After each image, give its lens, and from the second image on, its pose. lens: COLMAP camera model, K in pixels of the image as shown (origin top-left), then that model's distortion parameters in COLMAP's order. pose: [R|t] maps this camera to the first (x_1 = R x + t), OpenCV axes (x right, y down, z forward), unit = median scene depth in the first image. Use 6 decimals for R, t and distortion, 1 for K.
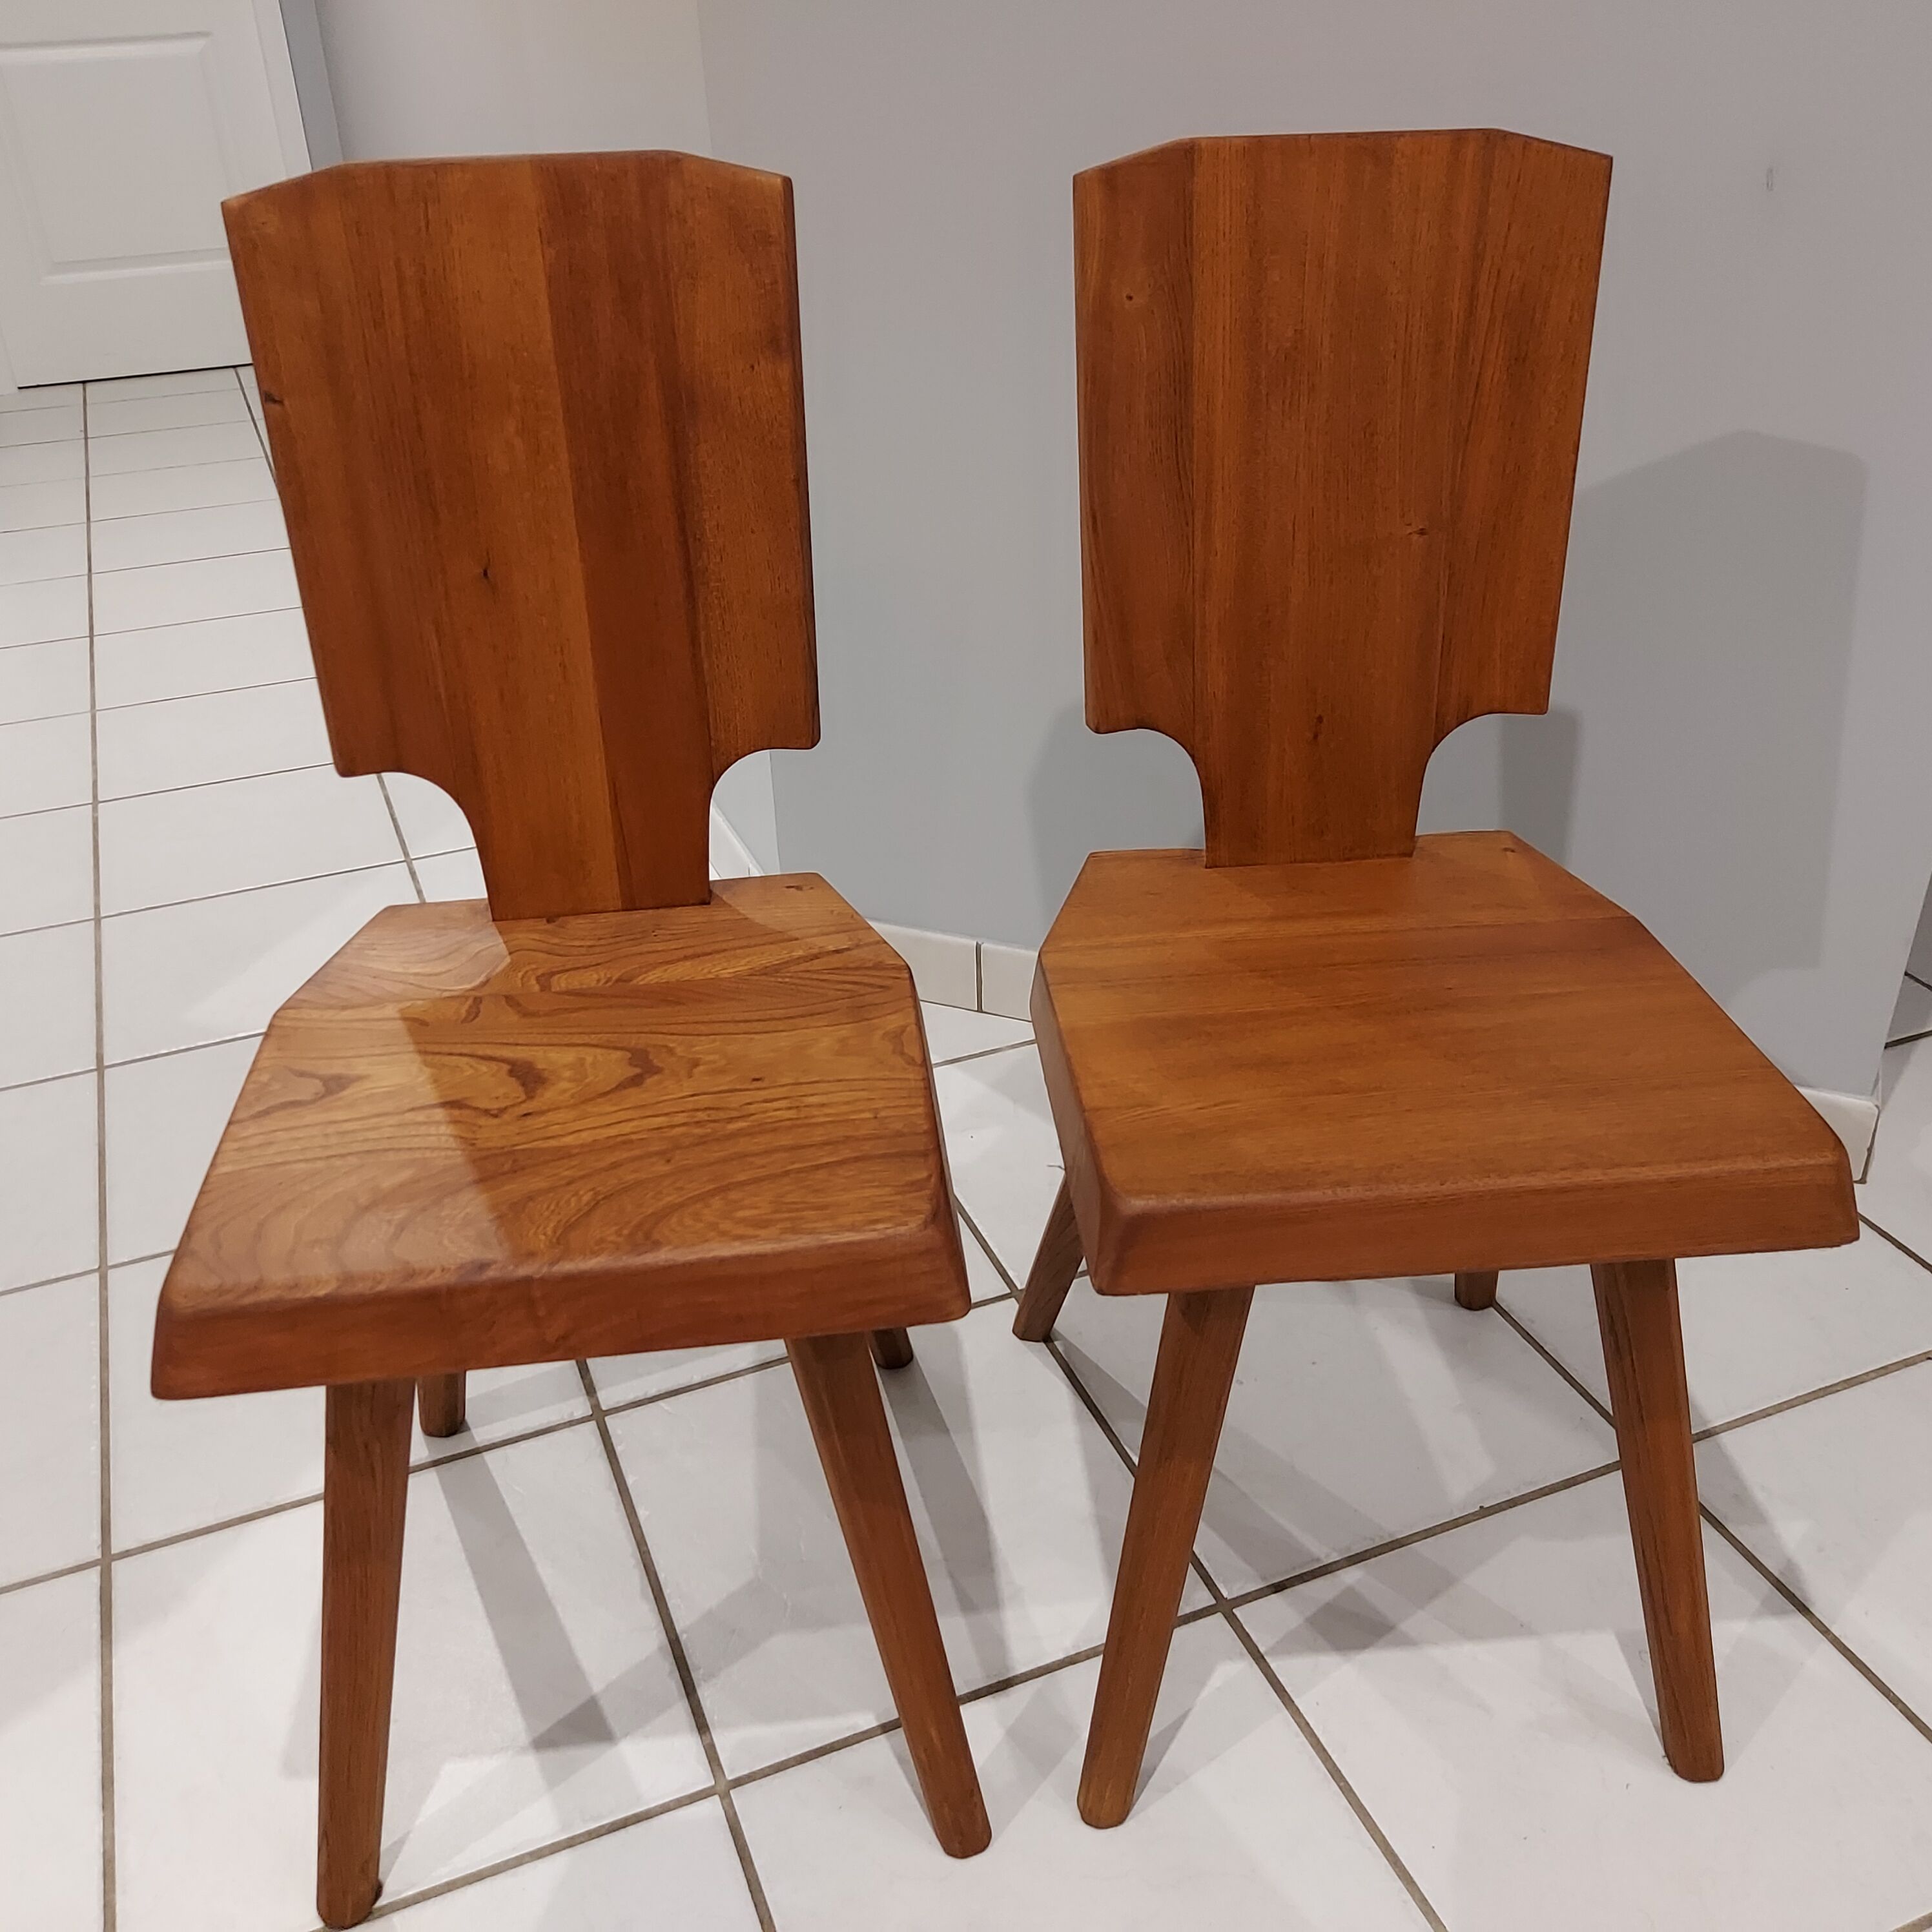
lens RADIAL K [[1898.8, 0, 973.5], [0, 1898.8, 970.2], [0, 0, 1]] dist [0.026958, 0.000000]
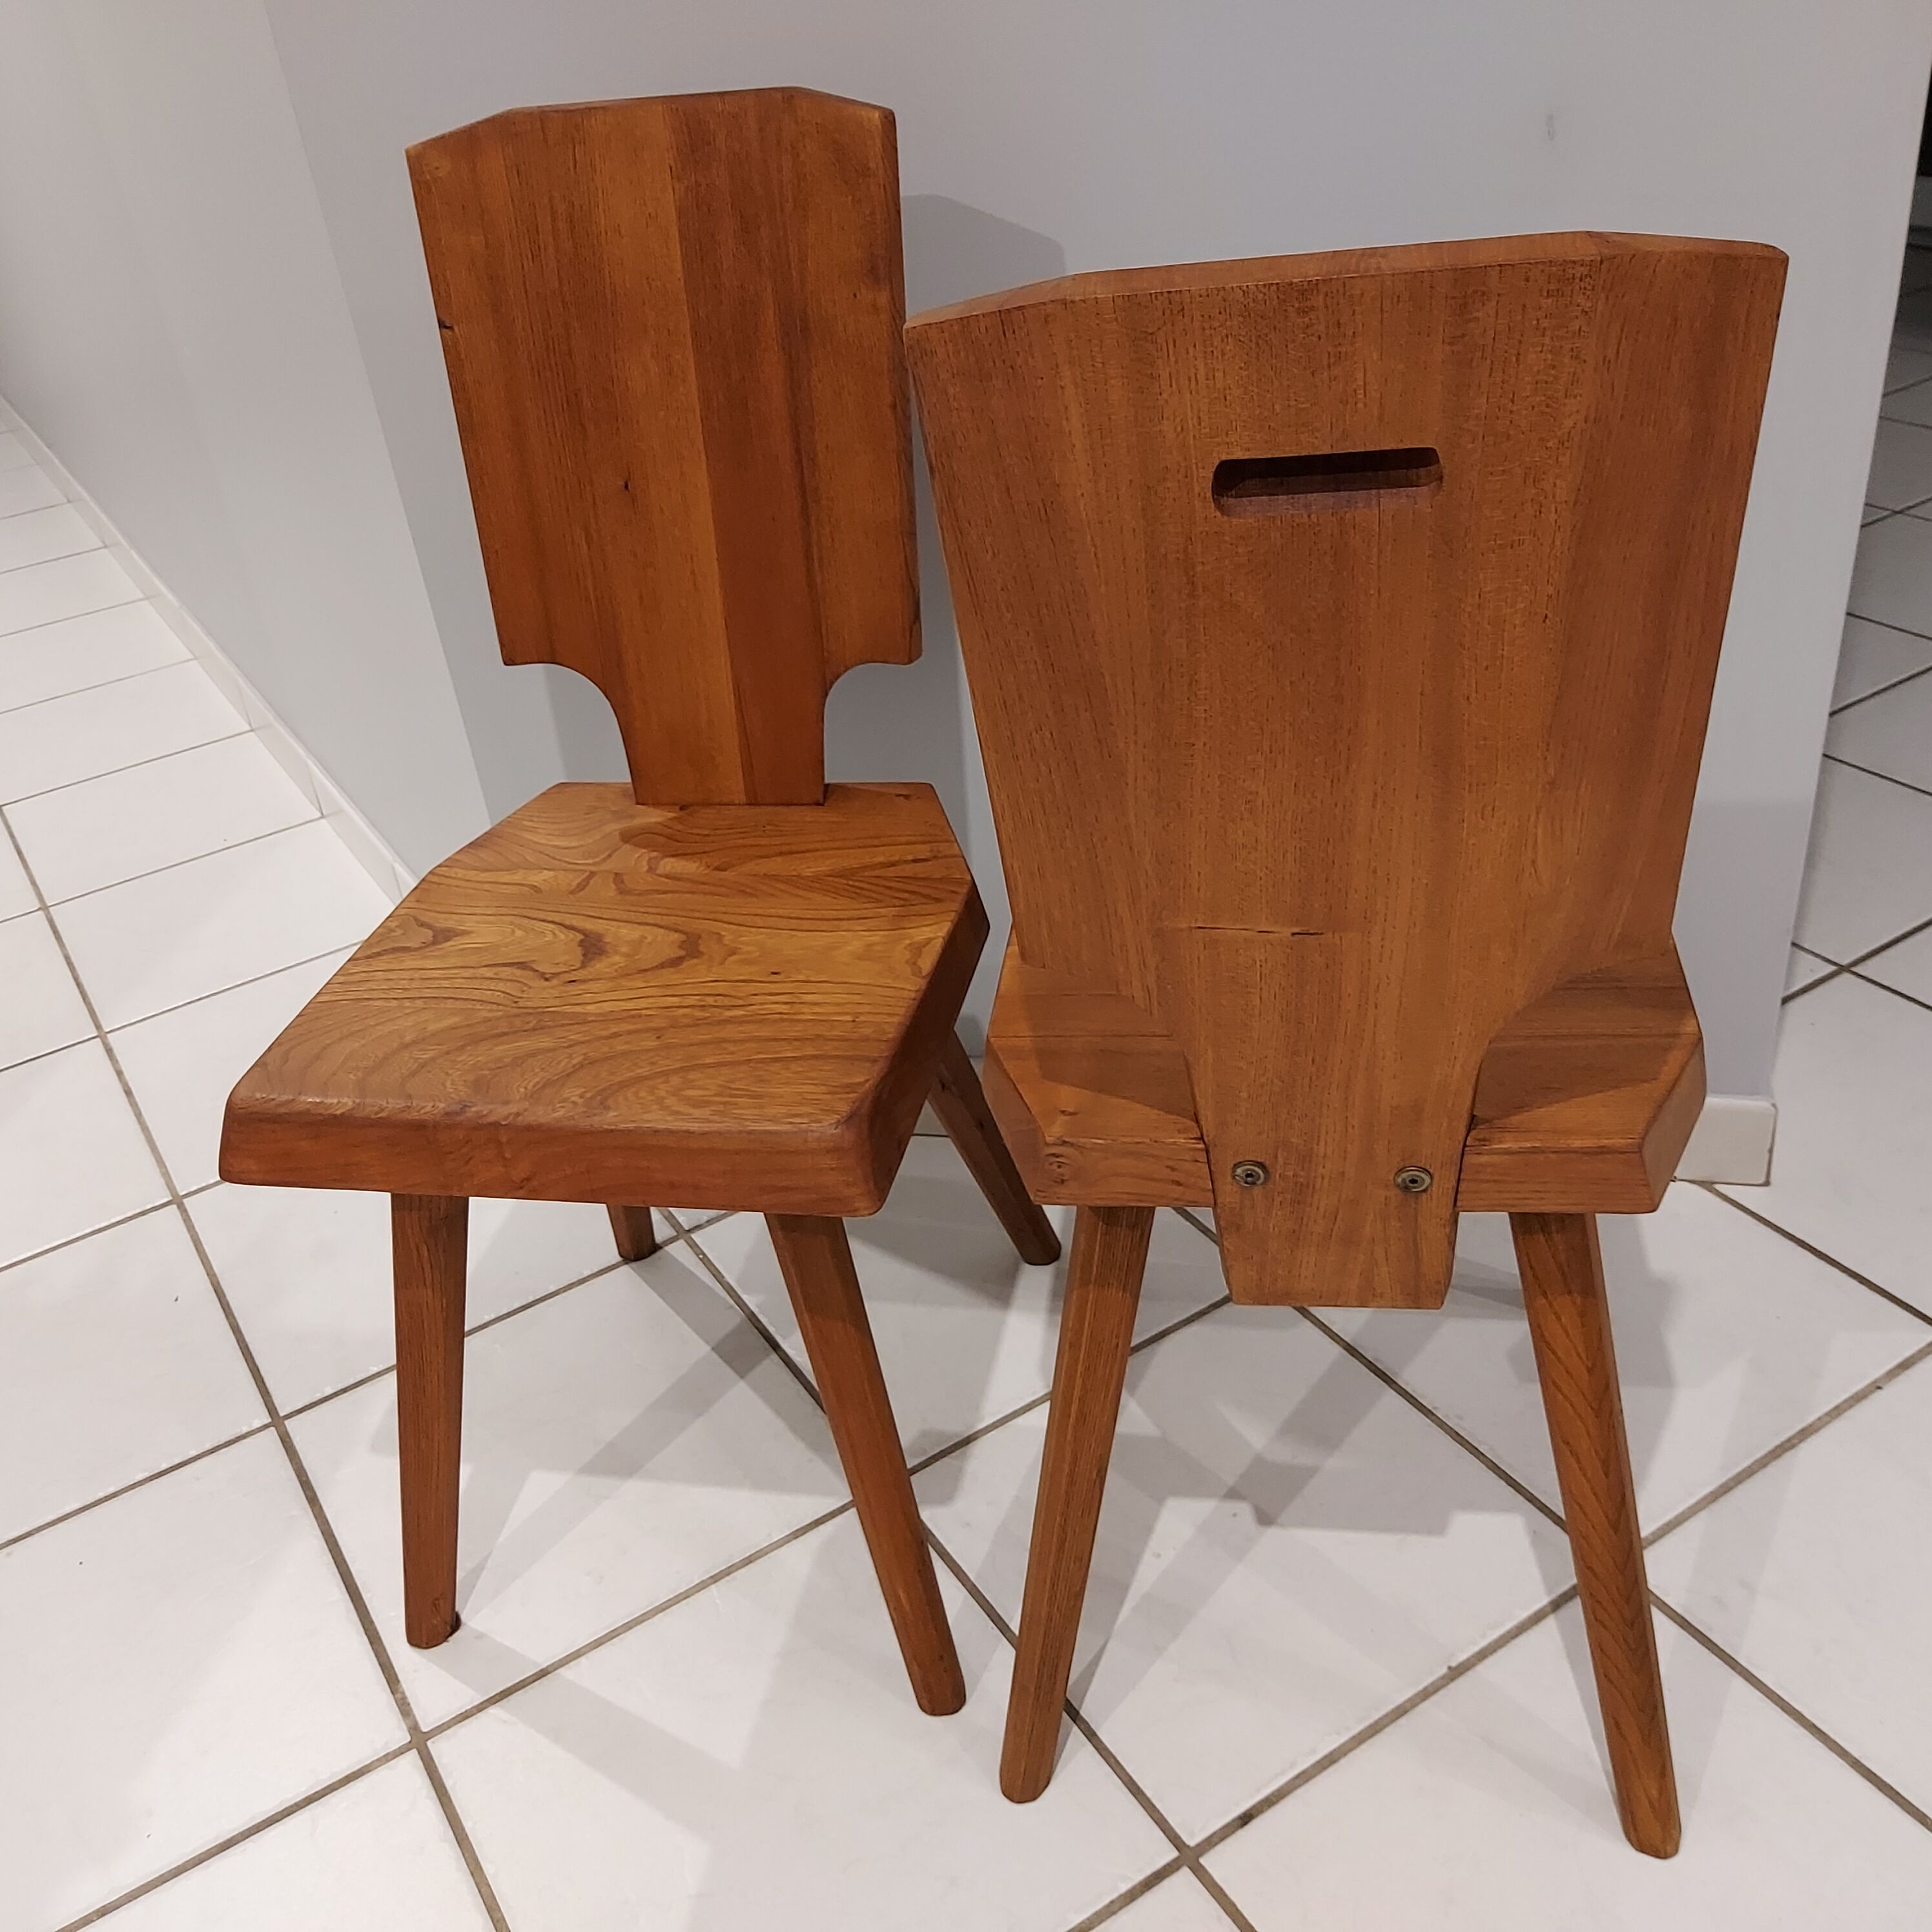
lens RADIAL K [[1898.8, 0, 960.9], [0, 1898.8, 967.7], [0, 0, 1]] dist [0.026958, 0.000000]
pose [[0.946129, 0.109401, -0.304748, 0.299497], [-0.092318, 0.993269, 0.069960, -0.028949], [0.310351, -0.038057, 0.949860, 0.011148]]
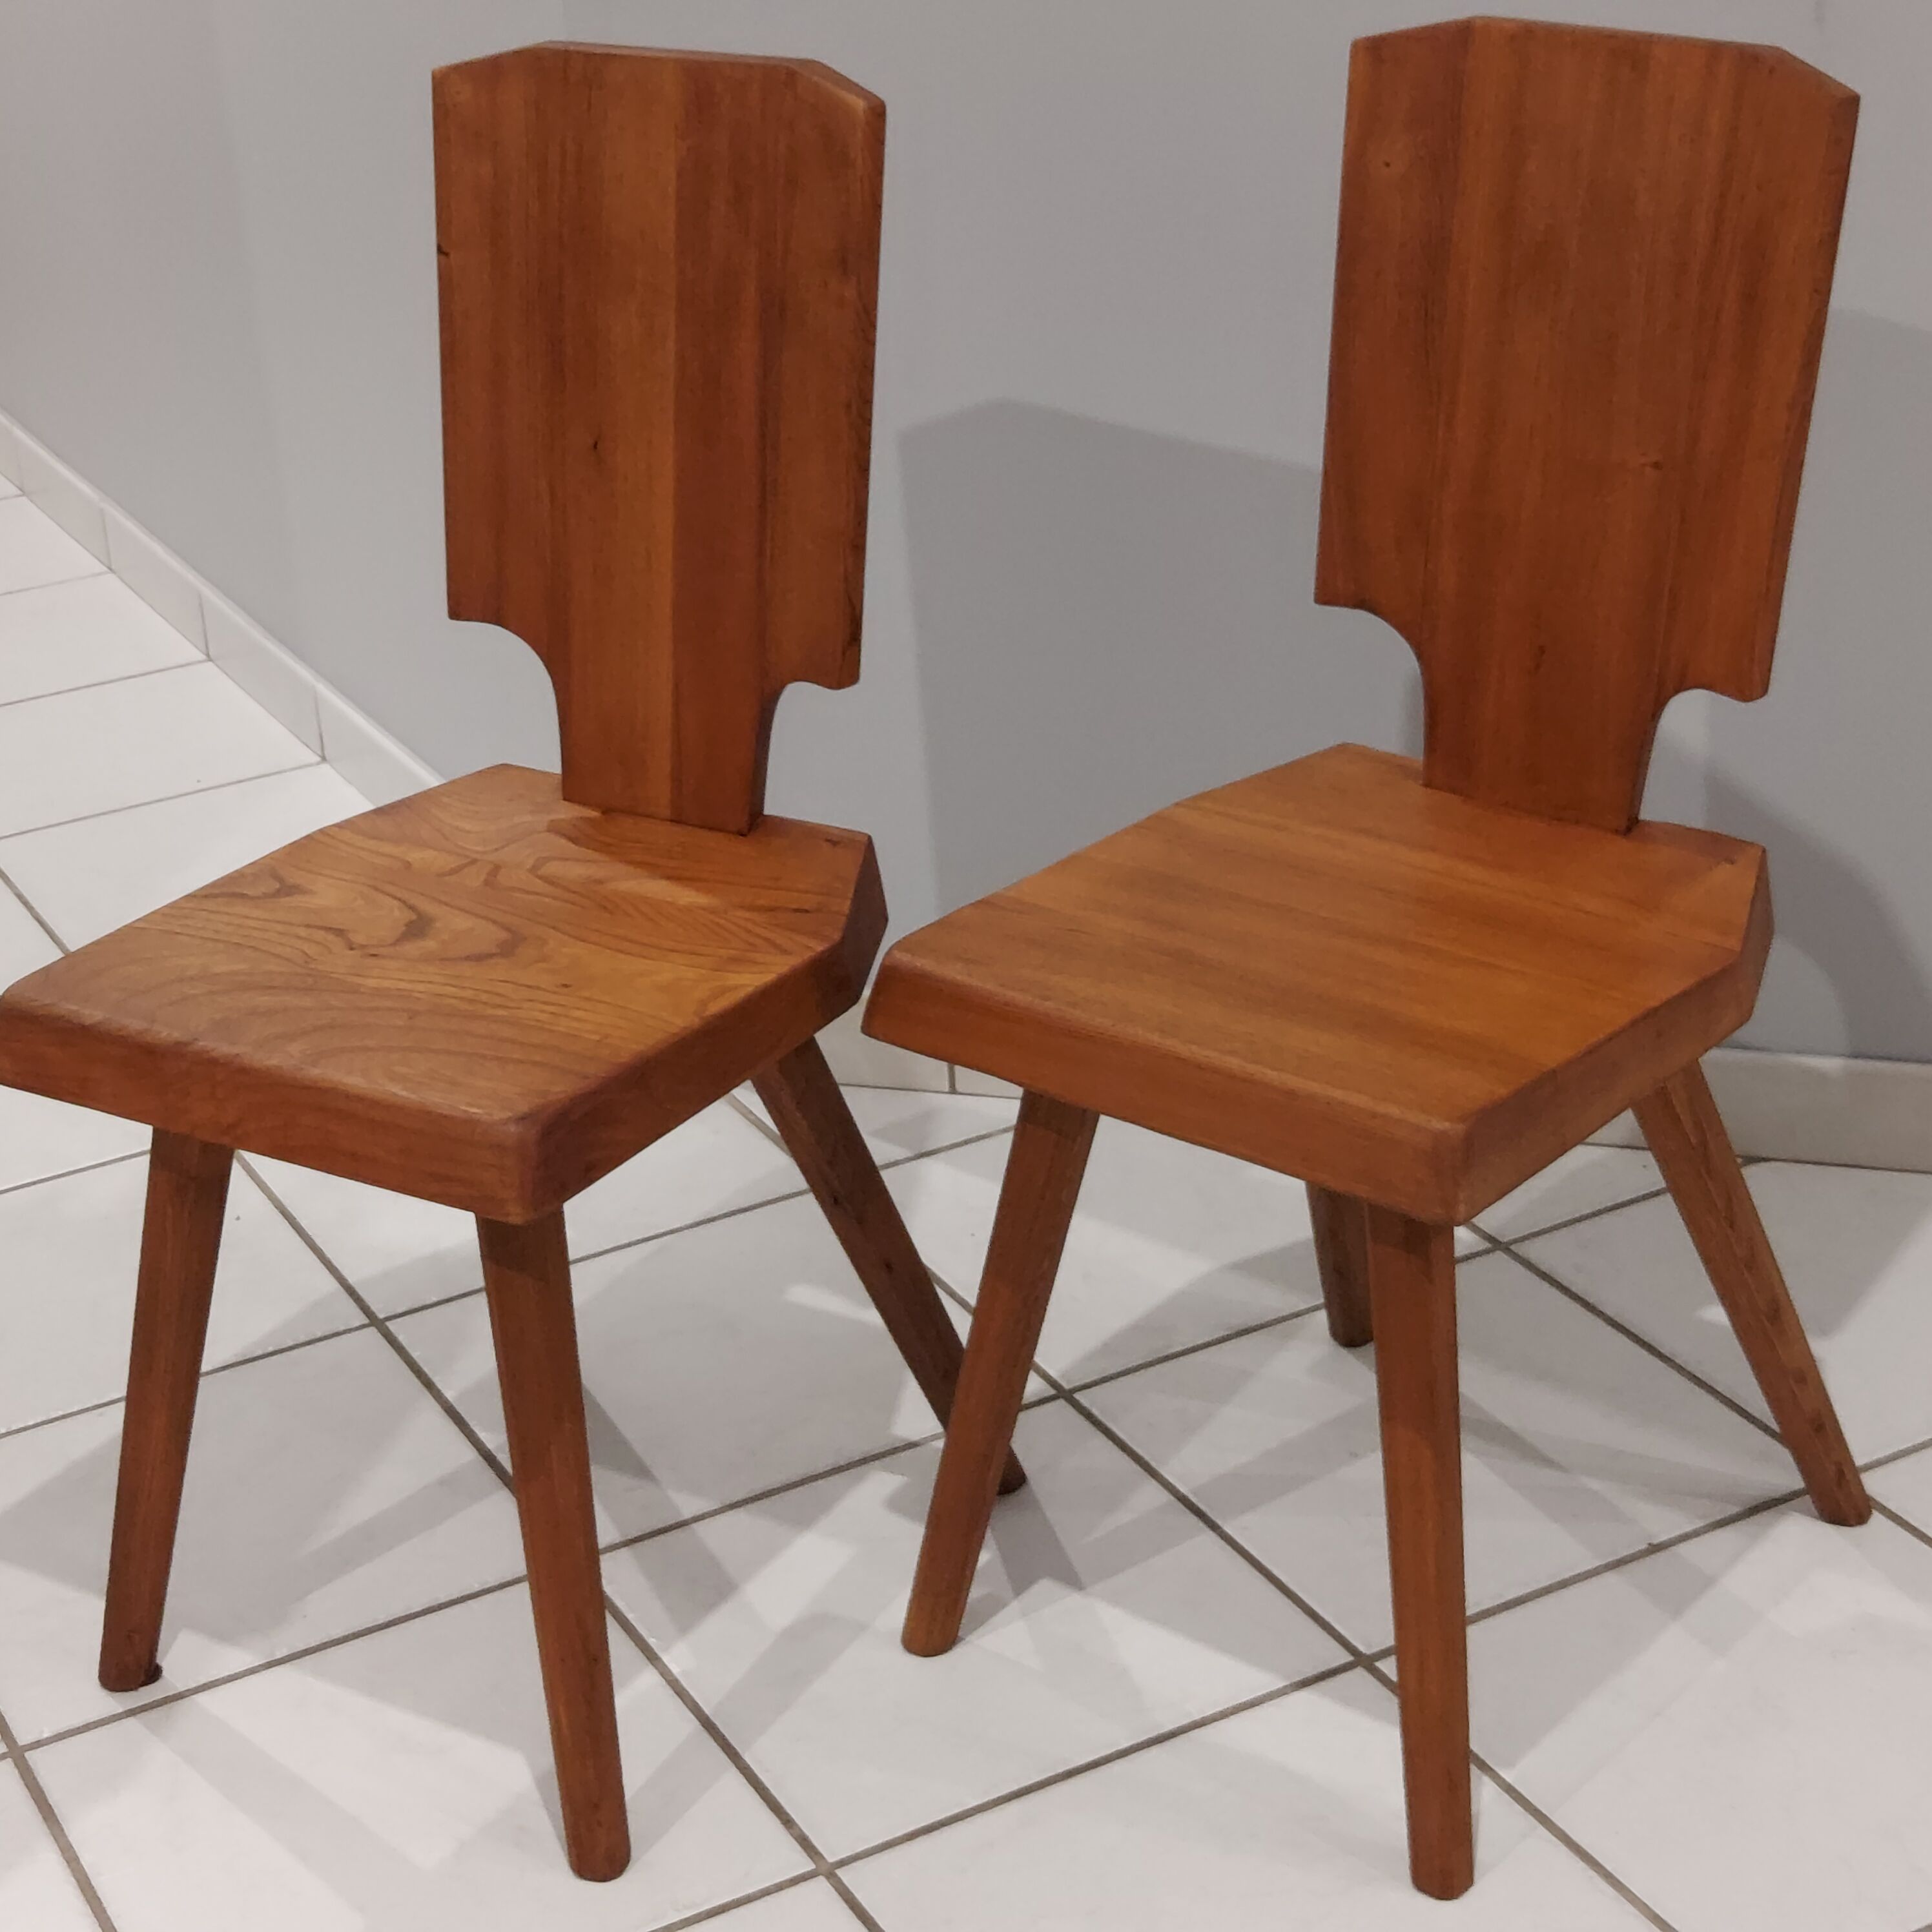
lens RADIAL K [[3798.0, 0, 965.5], [0, 3798.0, 949.4], [0, 0, 1]] dist [0.032987, 0.000000]
pose [[0.774786, 0.245011, -0.582818, 1.136024], [-0.283761, 0.958549, 0.025739, -0.066509], [0.564966, 0.145439, 0.812195, -0.460814]]
